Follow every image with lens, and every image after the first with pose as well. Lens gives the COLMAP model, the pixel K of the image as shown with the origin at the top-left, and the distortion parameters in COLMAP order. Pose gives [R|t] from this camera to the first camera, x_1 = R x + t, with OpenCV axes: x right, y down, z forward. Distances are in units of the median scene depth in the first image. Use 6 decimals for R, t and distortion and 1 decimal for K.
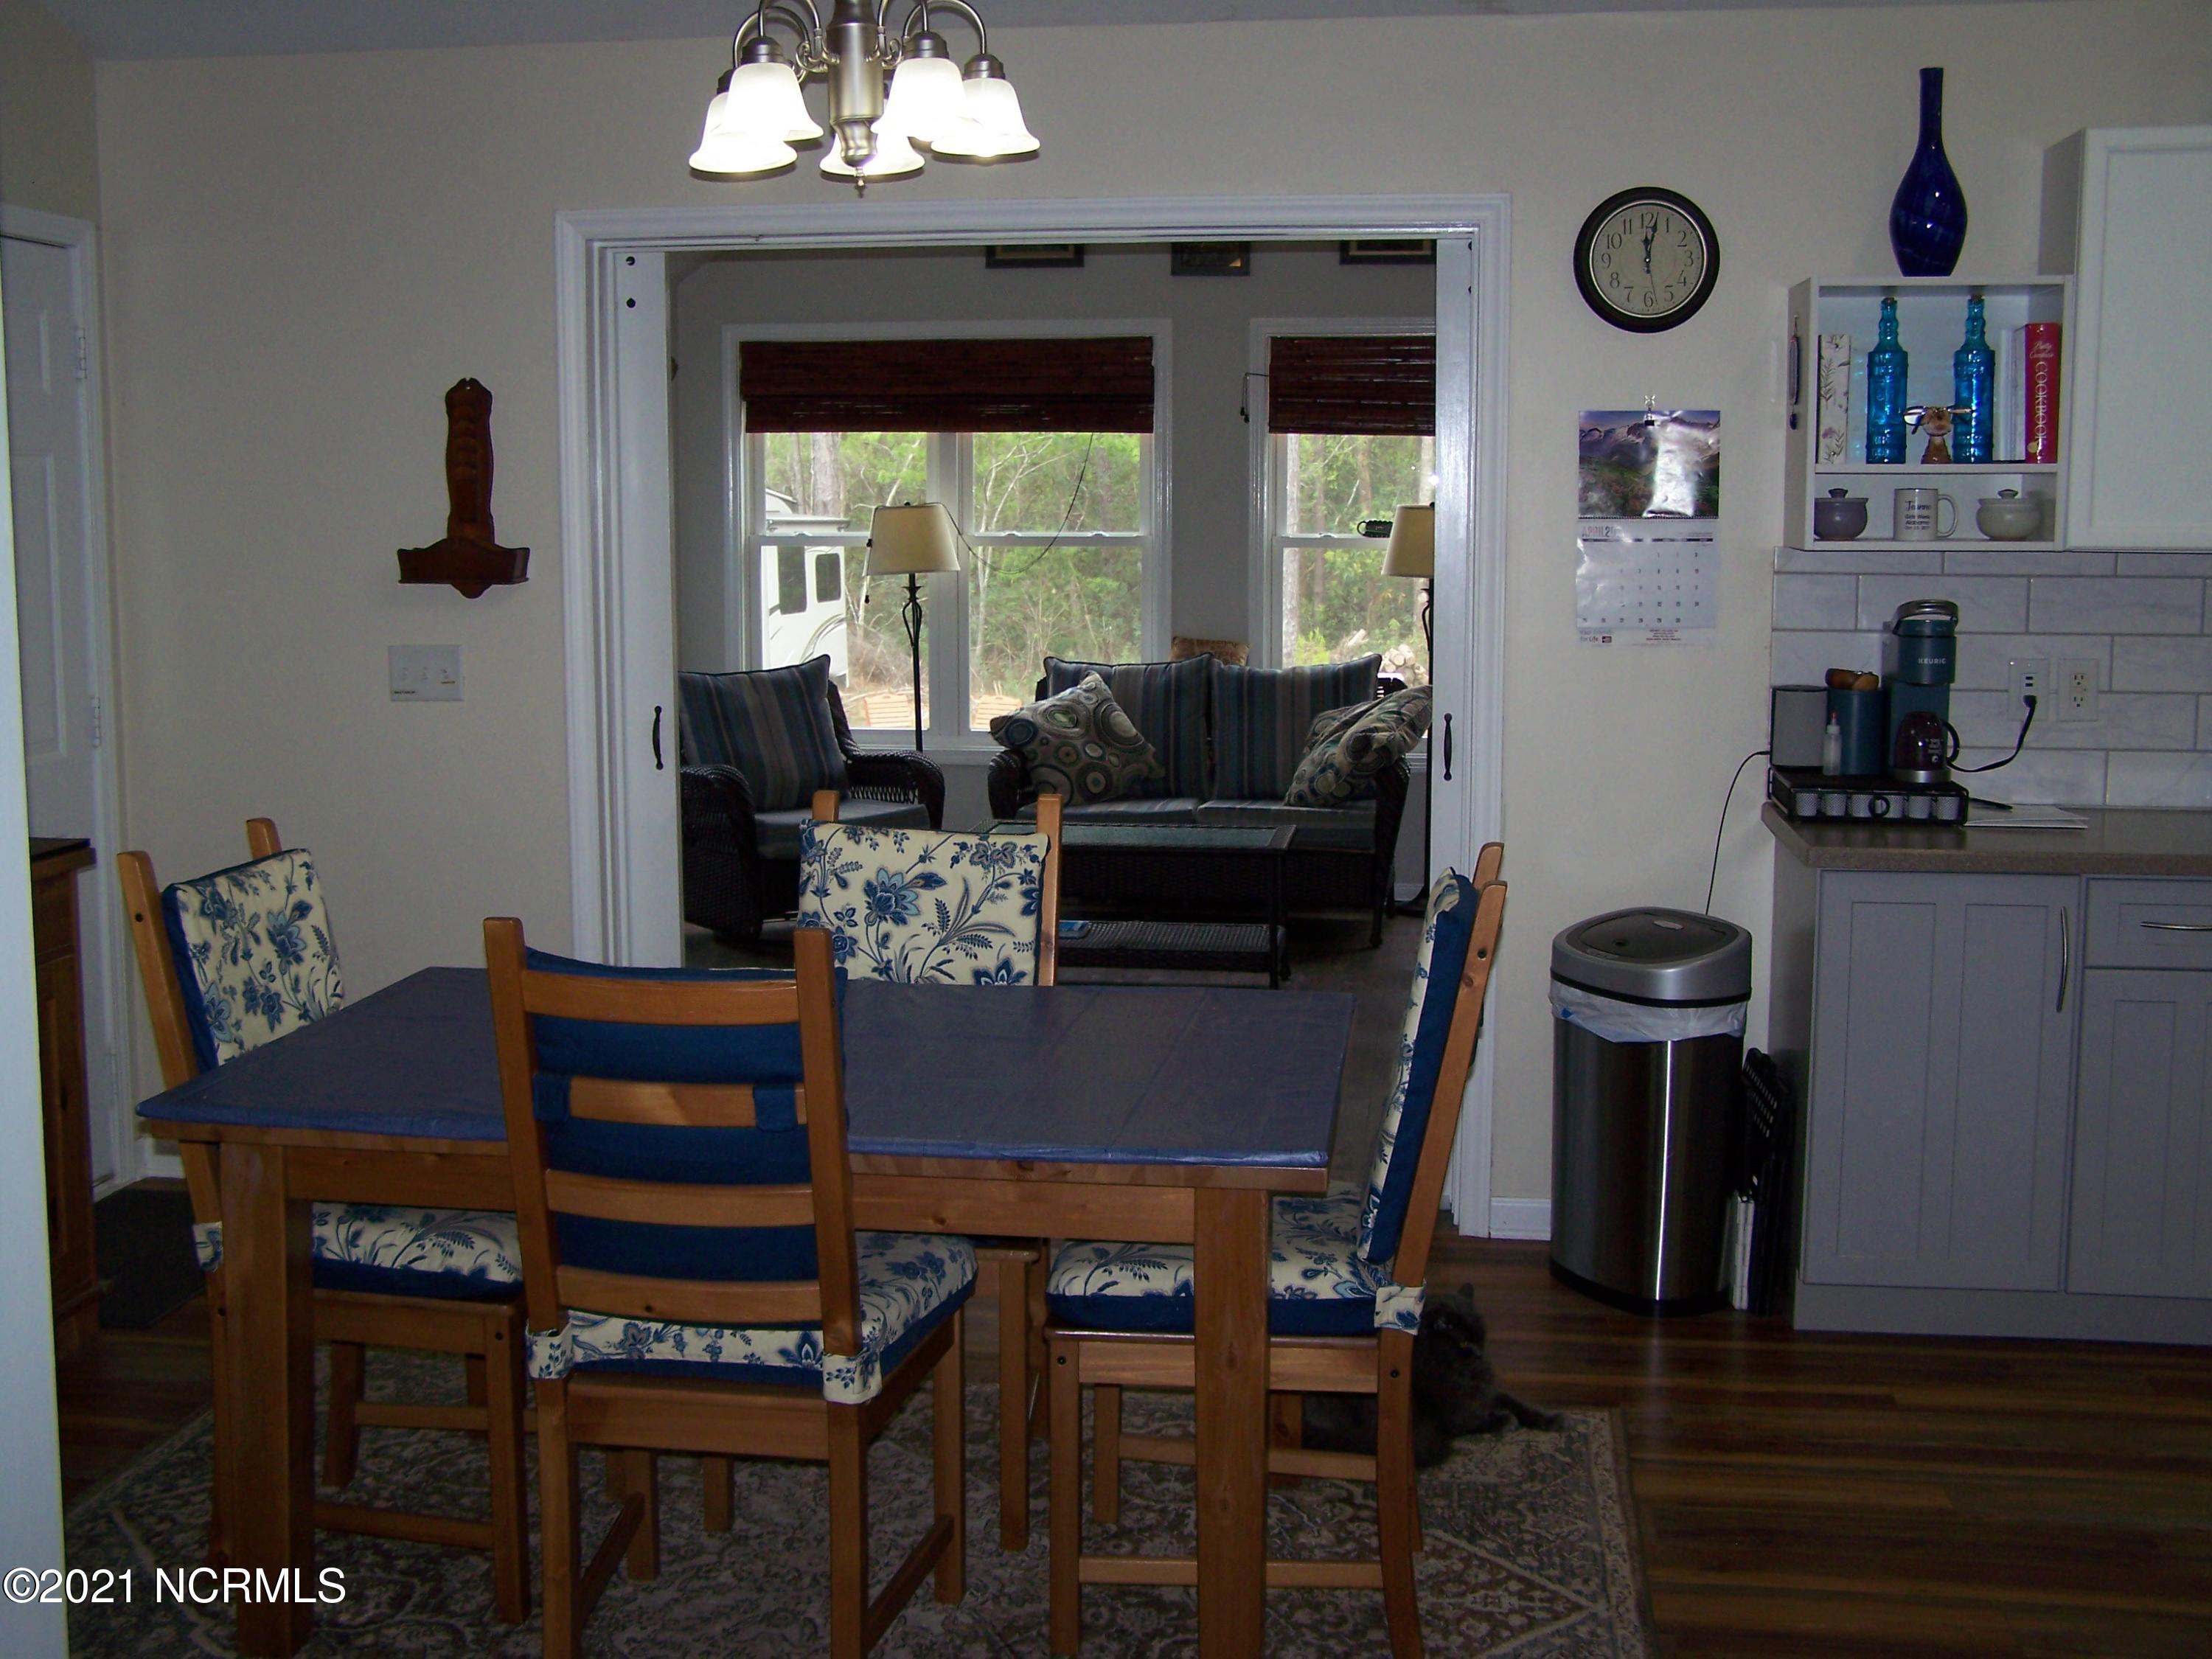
lens RADIAL K [[2531.3, 0, 1110.3], [0, 2531.3, 830.3], [0, 0, 1]] dist [-0.094035, 0.000000]
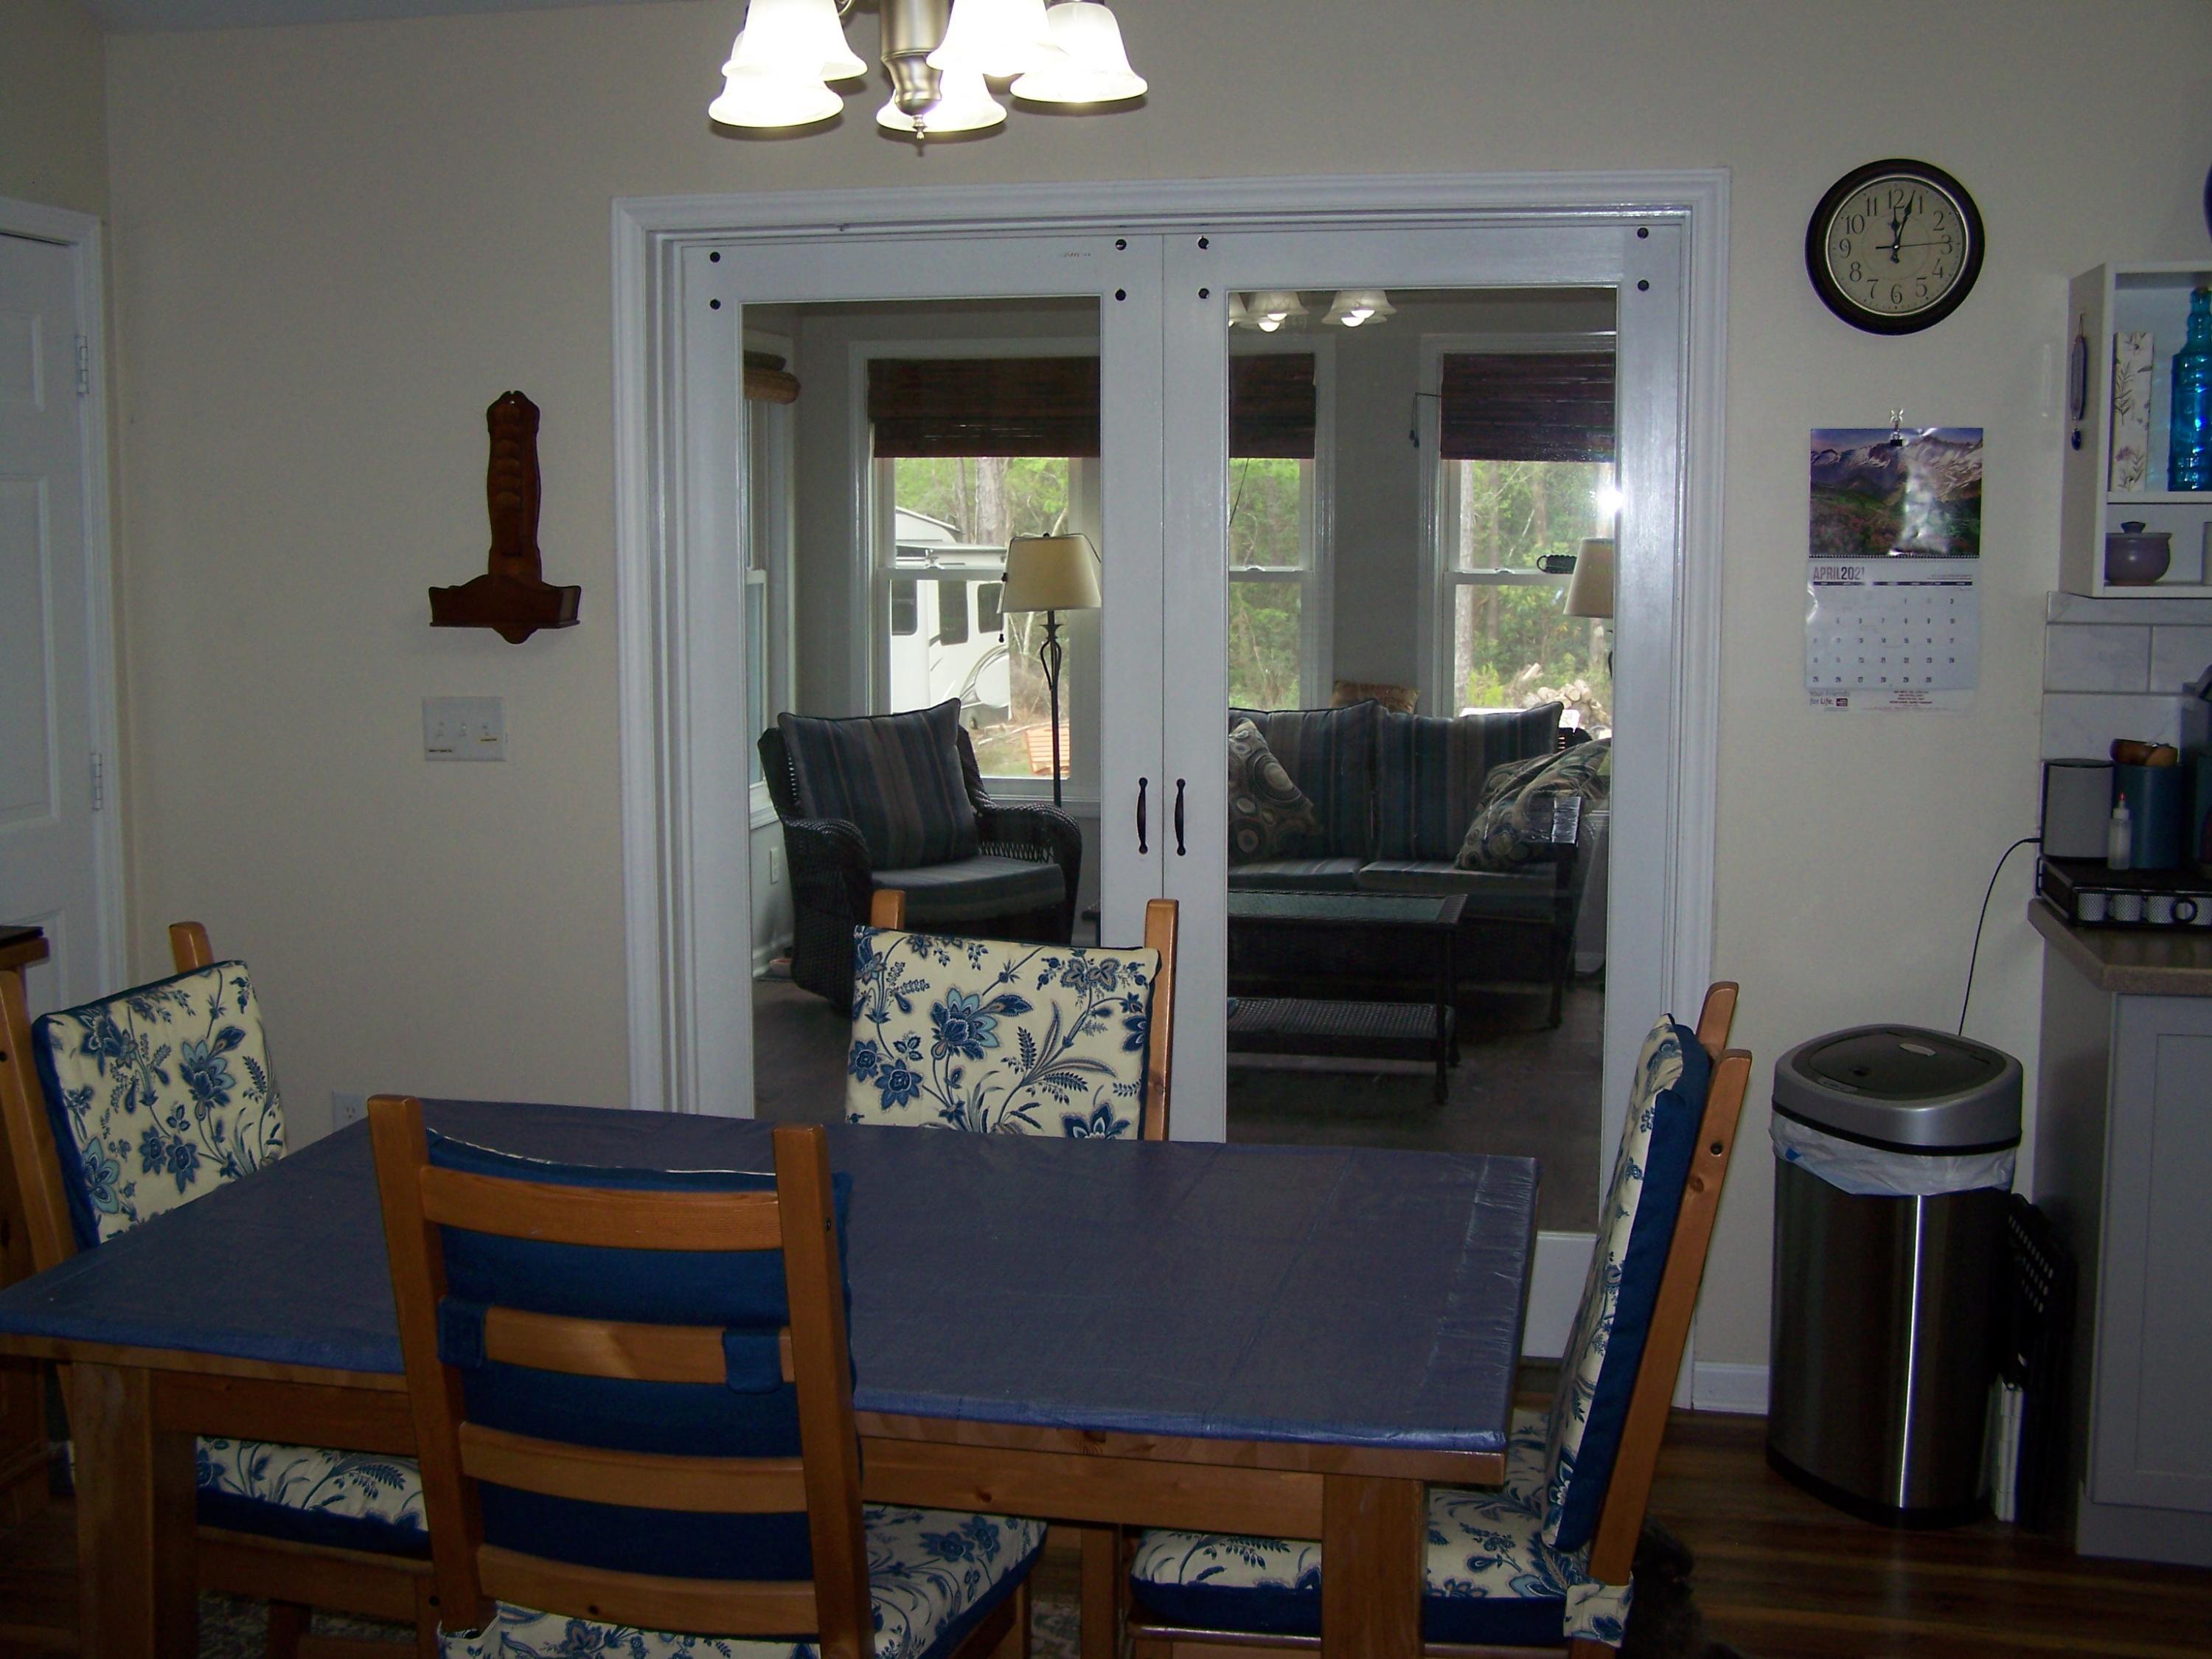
lens RADIAL K [[2531.3, 0, 1114.0], [0, 2531.3, 818.5], [0, 0, 1]] dist [-0.094035, 0.000000]
pose [[0.997785, 0.008906, -0.065921, 0.012364], [-0.009965, 0.999826, -0.015761, -0.023603], [0.065769, 0.016383, 0.997700, 0.169439]]
